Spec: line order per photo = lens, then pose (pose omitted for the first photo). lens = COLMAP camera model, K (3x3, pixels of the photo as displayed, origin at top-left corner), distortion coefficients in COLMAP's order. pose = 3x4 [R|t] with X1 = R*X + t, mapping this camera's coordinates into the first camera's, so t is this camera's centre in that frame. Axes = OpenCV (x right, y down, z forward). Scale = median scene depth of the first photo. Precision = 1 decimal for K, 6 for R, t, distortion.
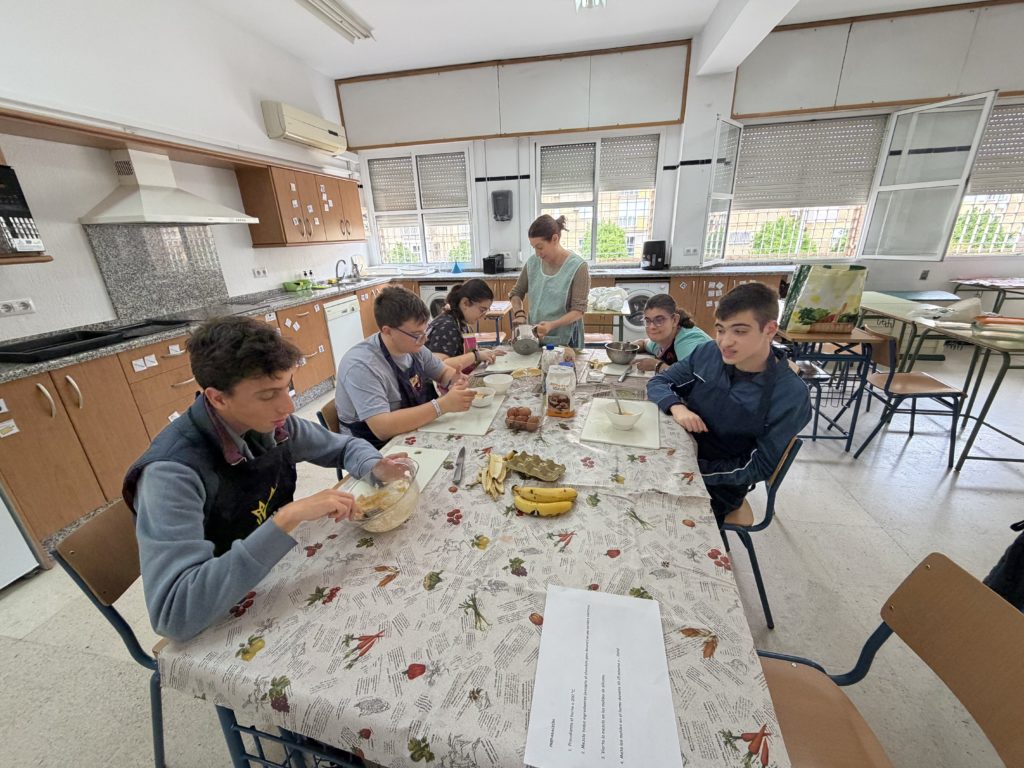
lens RADIAL K [[407.4, 0, 508.1], [0, 407.4, 386.9], [0, 0, 1]] dist [-0.001033, -0.000190]
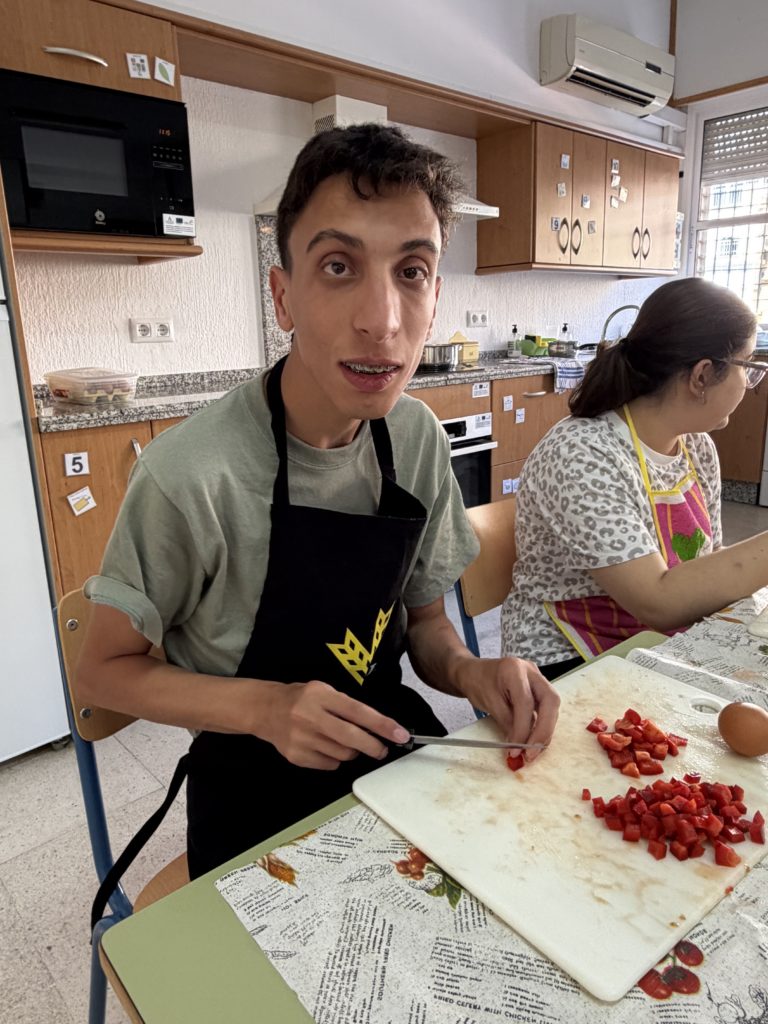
lens RADIAL K [[709.1, 0, 386.6], [0, 709.1, 505.1], [0, 0, 1]] dist [-0.003820, -0.000751]
pose [[0.804992, 0.155568, -0.572526, -0.118675], [-0.210064, 0.977233, -0.029822, 0.021402], [0.554852, 0.144274, 0.819344, 0.181378]]
